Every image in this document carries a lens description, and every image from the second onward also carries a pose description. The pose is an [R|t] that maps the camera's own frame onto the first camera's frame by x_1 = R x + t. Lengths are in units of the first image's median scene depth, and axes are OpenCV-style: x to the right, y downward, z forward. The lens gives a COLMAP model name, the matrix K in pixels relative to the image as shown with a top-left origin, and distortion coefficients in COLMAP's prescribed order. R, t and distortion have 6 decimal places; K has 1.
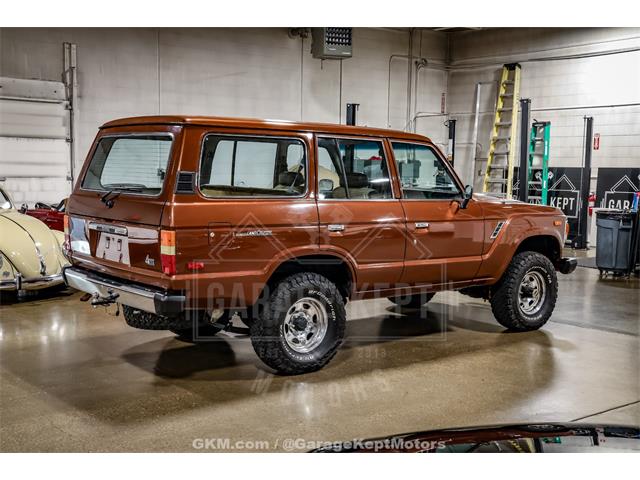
lens RADIAL K [[844.0, 0, 322.0], [0, 844.0, 241.5], [0, 0, 1]] dist [0.041490, 0.000000]
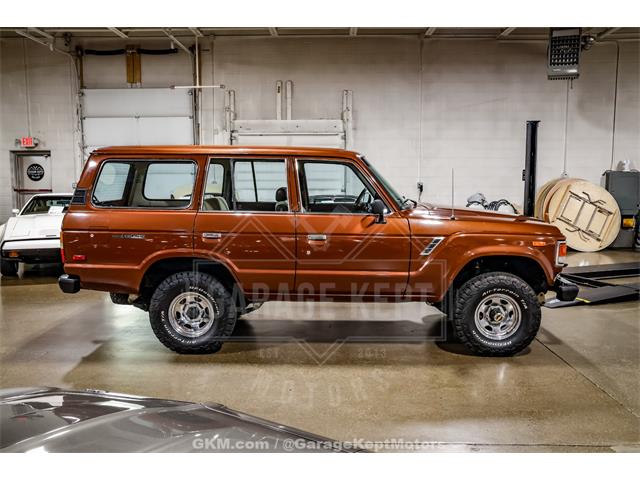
lens RADIAL K [[627.8, 0, 297.9], [0, 627.8, 234.9], [0, 0, 1]] dist [0.015490, 0.000000]
pose [[0.751609, 0.051918, -0.657562, 0.541296], [-0.051548, 0.998472, 0.019914, -0.032199], [0.657591, 0.018929, 0.753137, 0.338541]]
